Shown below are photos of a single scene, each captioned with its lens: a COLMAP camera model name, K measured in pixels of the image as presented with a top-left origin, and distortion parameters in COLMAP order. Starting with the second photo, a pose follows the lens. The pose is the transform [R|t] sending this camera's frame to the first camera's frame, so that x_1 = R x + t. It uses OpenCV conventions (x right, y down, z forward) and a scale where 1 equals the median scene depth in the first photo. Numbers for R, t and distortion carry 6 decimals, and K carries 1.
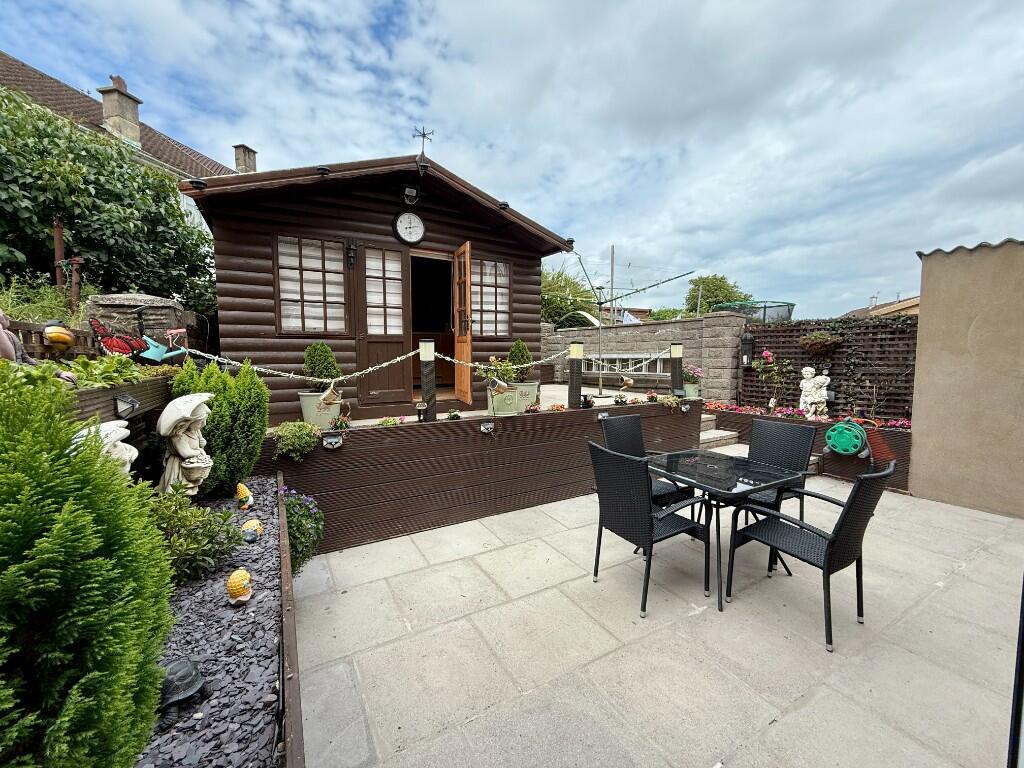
lens RADIAL K [[407.4, 0, 514.6], [0, 407.4, 384.1], [0, 0, 1]] dist [-0.000625, -0.000161]
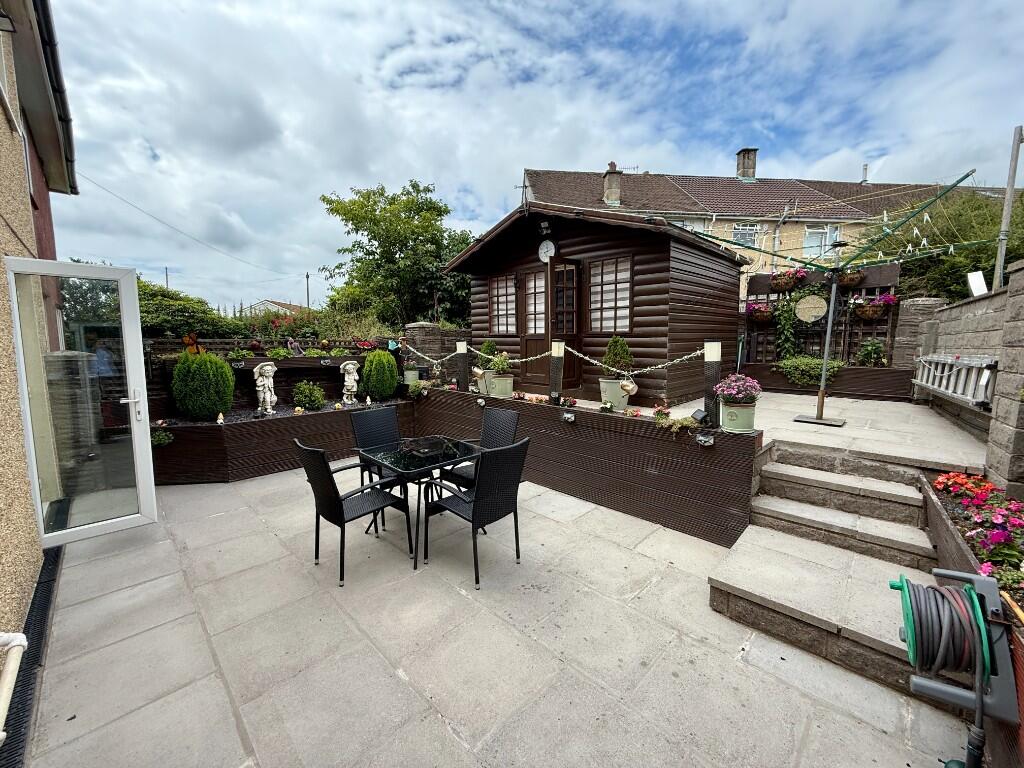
lens RADIAL K [[407.4, 0, 512.1], [0, 407.4, 386.0], [0, 0, 1]] dist [-0.000625, -0.000161]
pose [[0.276134, 0.098268, -0.956082, 0.985404], [-0.088601, 0.993126, 0.076486, -0.044924], [0.957027, 0.063589, 0.282943, 0.542065]]
